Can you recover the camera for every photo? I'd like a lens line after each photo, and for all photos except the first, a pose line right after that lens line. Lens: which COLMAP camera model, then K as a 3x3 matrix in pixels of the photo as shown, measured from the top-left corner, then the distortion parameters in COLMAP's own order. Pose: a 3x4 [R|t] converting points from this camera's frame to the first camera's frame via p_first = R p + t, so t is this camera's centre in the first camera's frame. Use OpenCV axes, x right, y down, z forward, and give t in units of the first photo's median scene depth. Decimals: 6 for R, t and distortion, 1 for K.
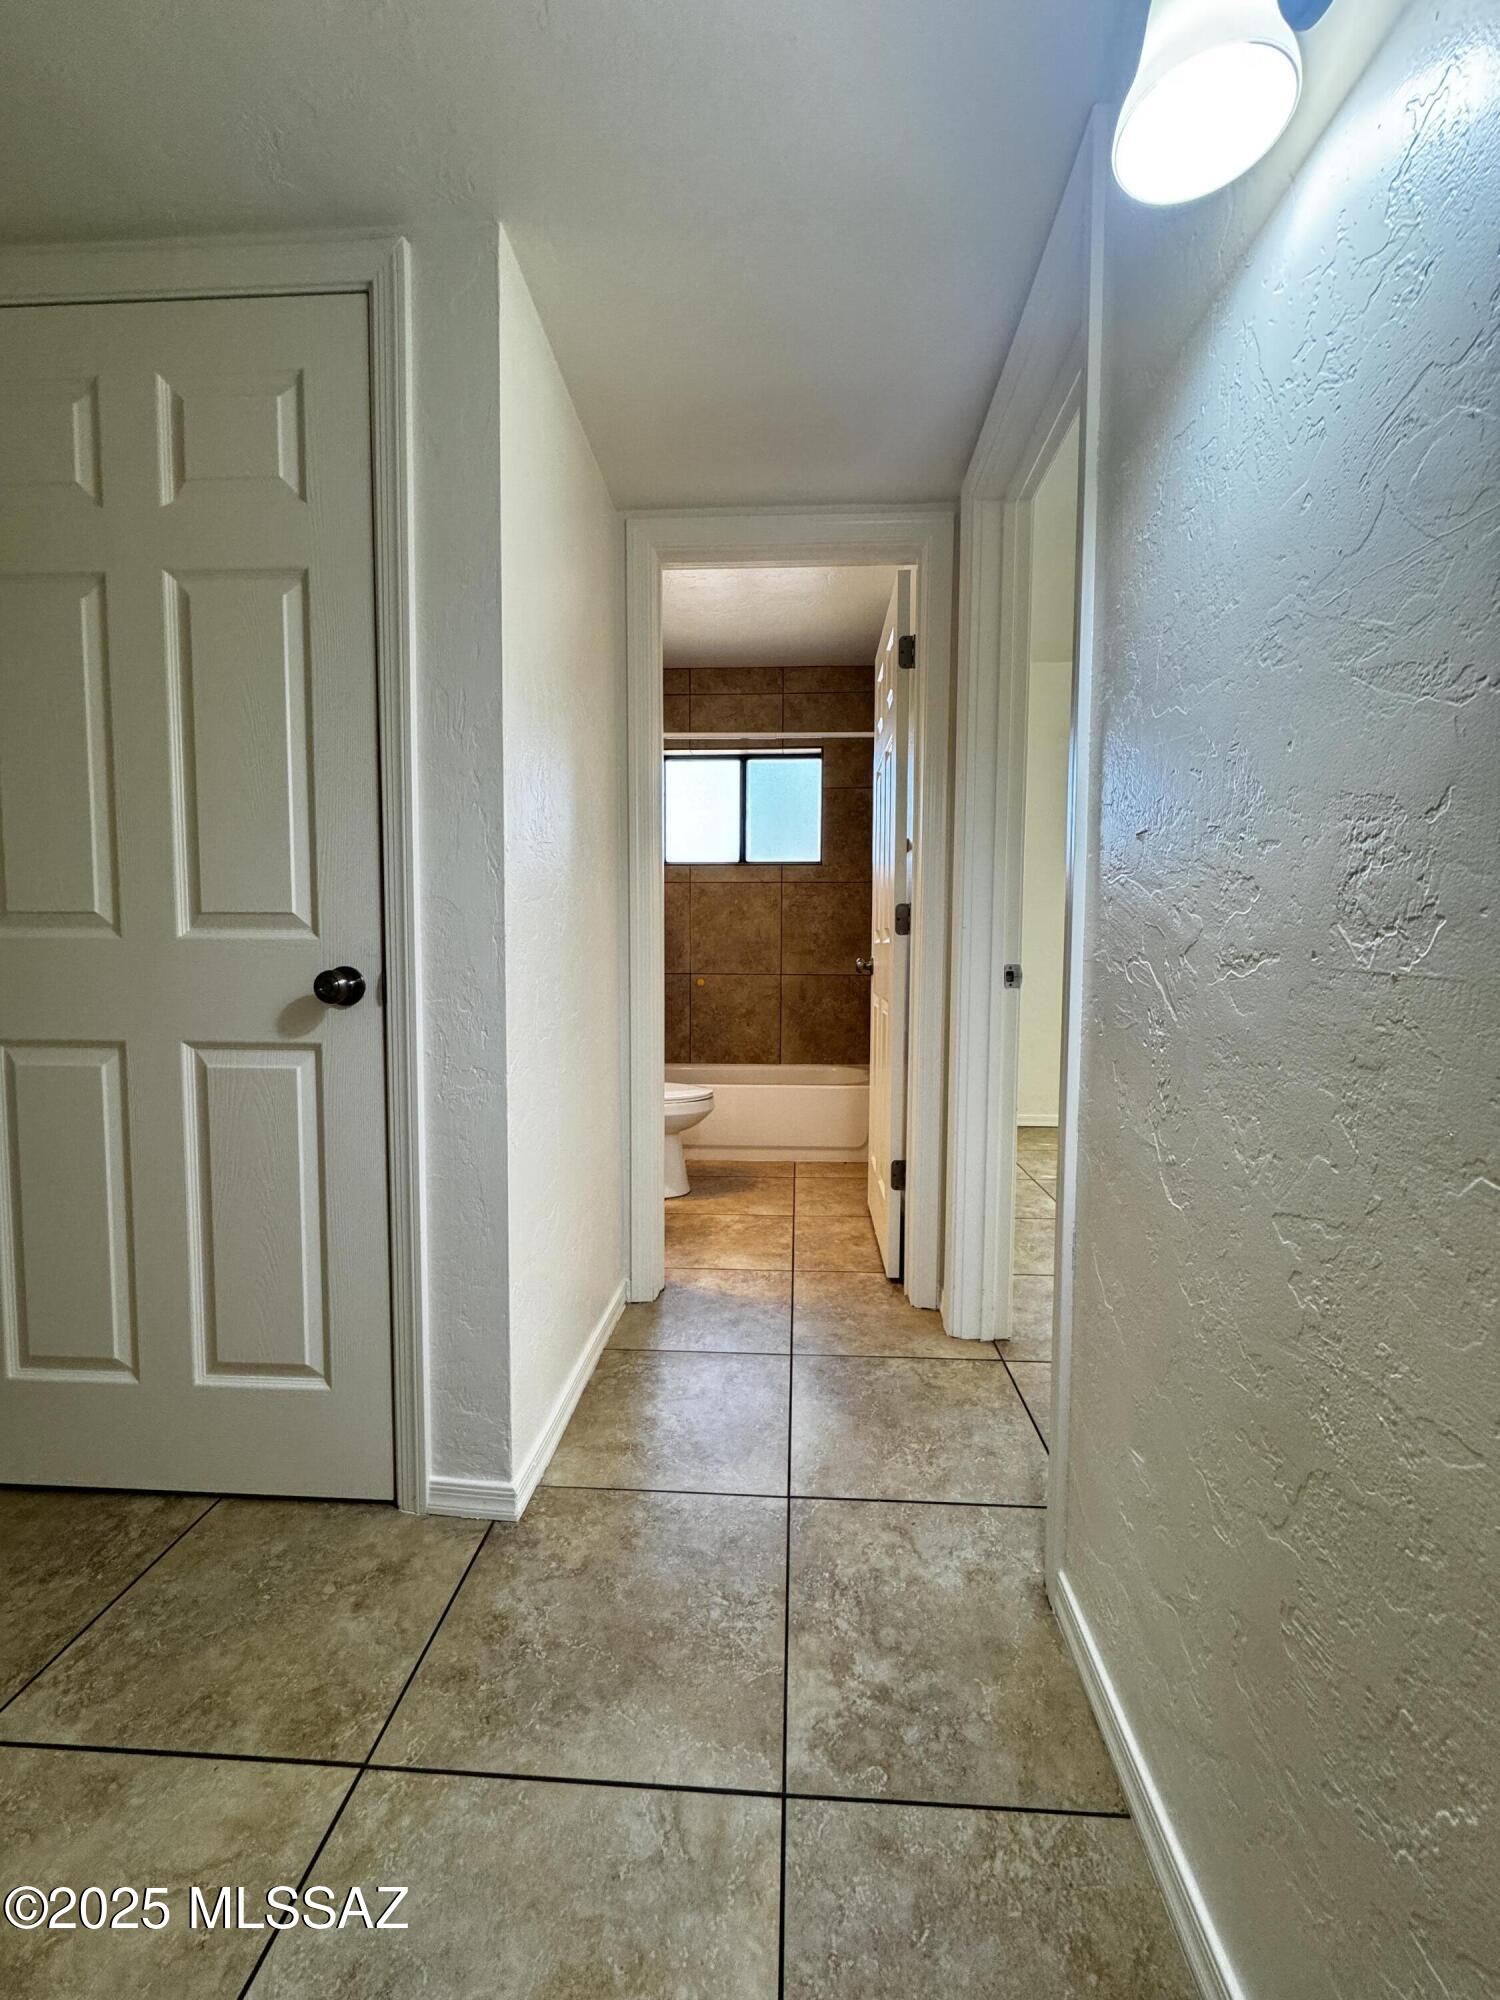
lens RADIAL K [[799.0, 0, 751.3], [0, 799.0, 995.5], [0, 0, 1]] dist [-0.001923, 0.000123]
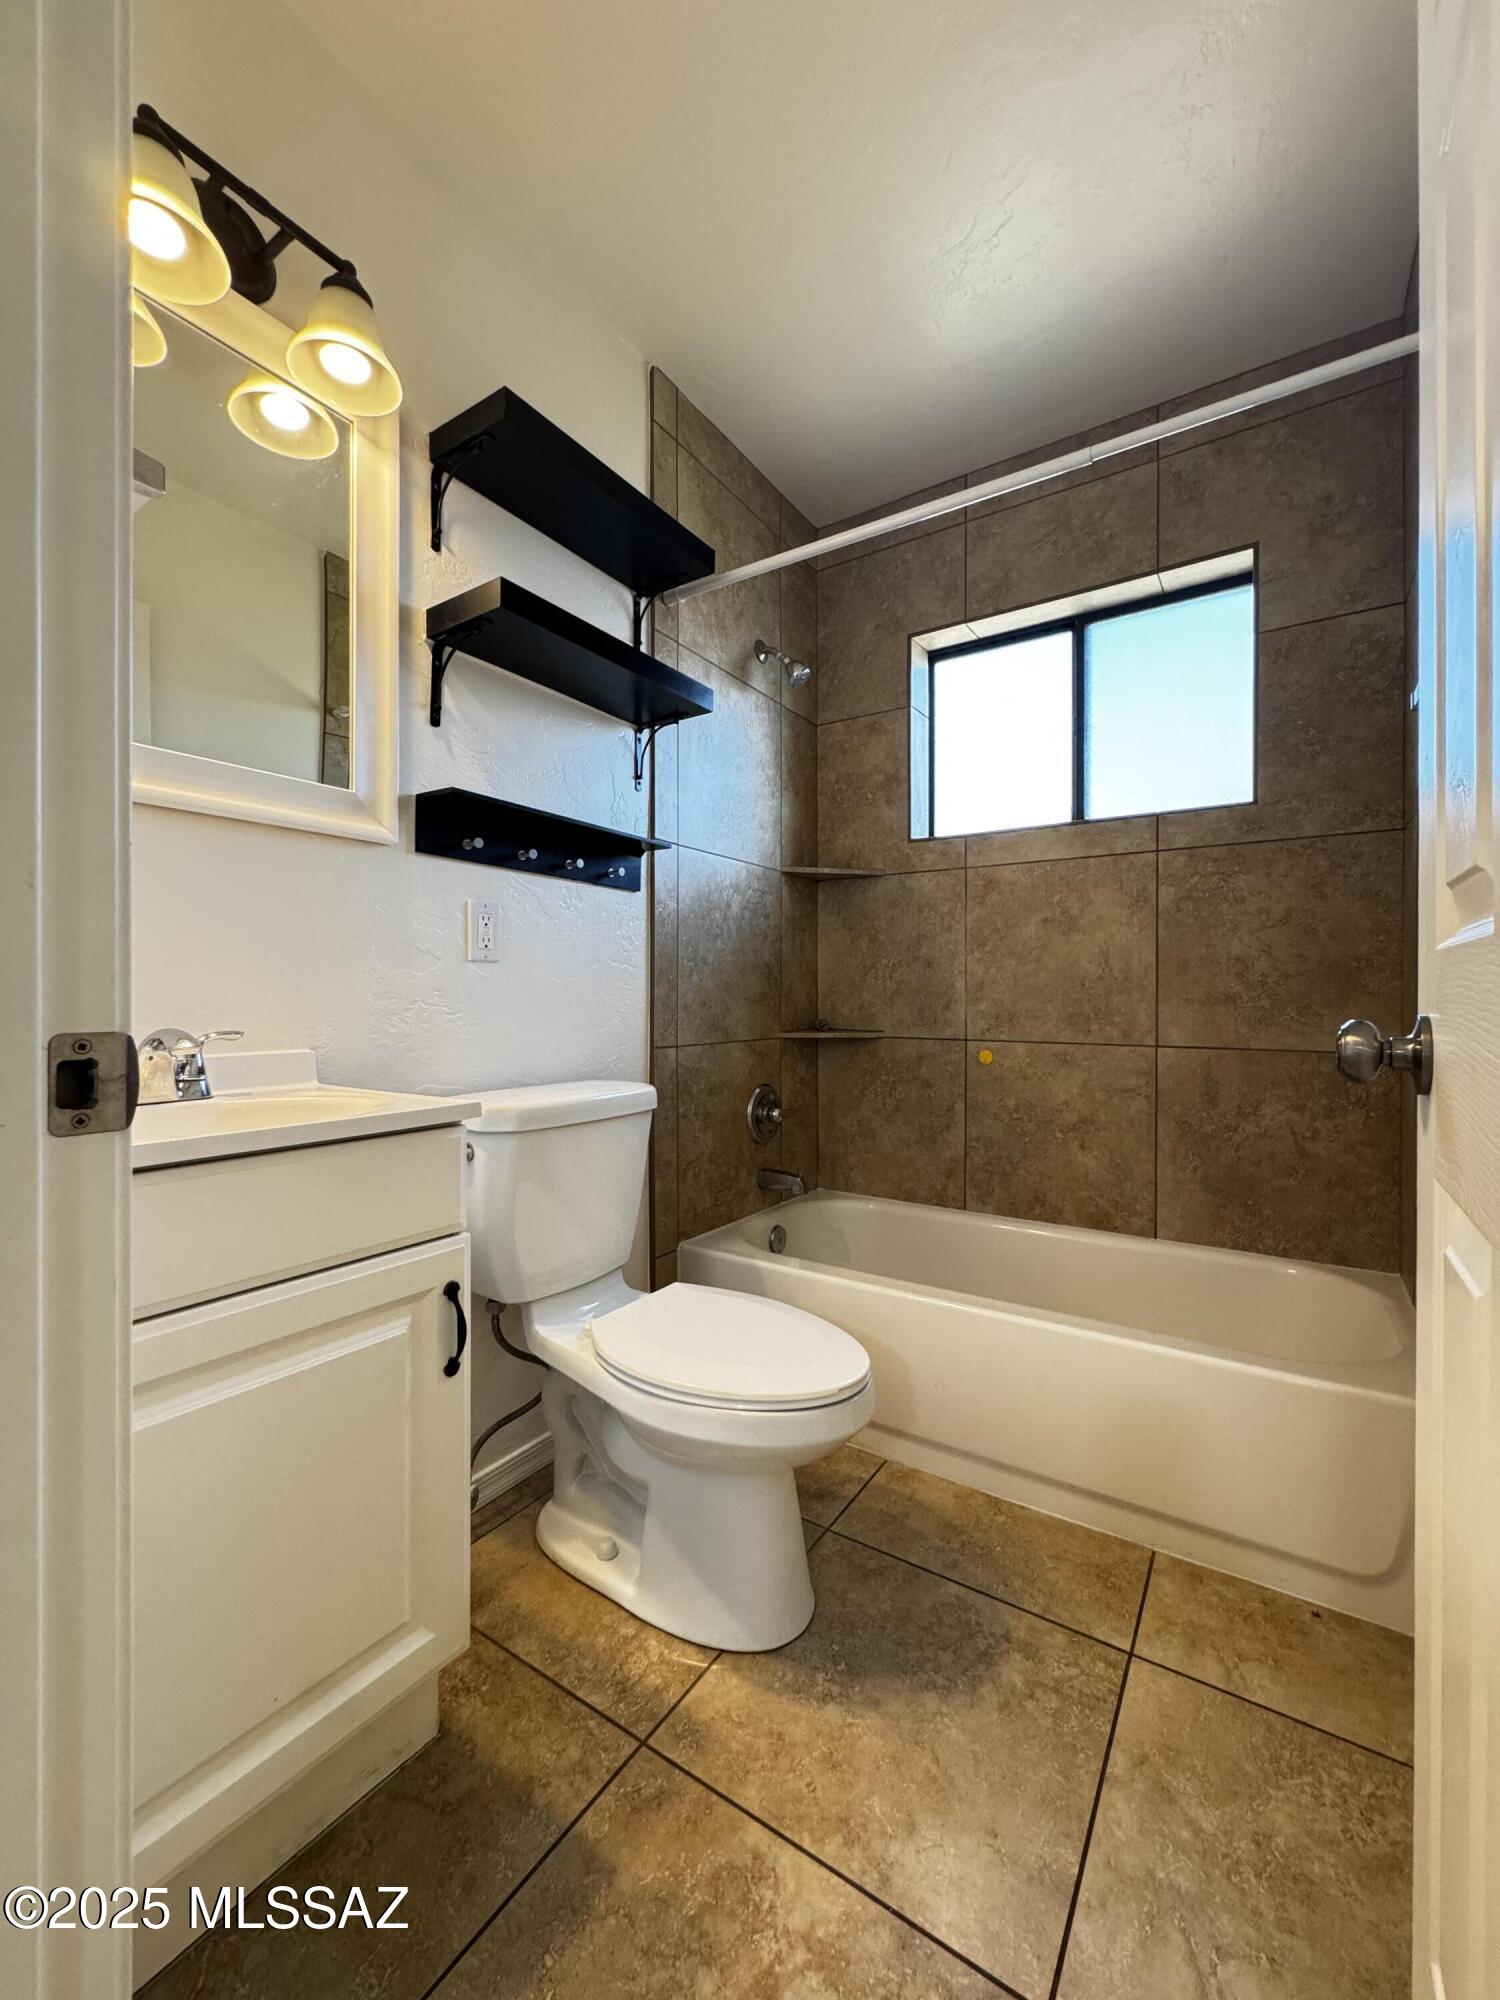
lens RADIAL K [[799.0, 0, 751.3], [0, 799.0, 995.5], [0, 0, 1]] dist [-0.001923, 0.000123]
pose [[0.864576, -0.003993, -0.502486, 0.067225], [-0.027543, 0.998089, -0.055322, -0.023447], [0.501746, 0.061670, 0.862814, 0.474174]]
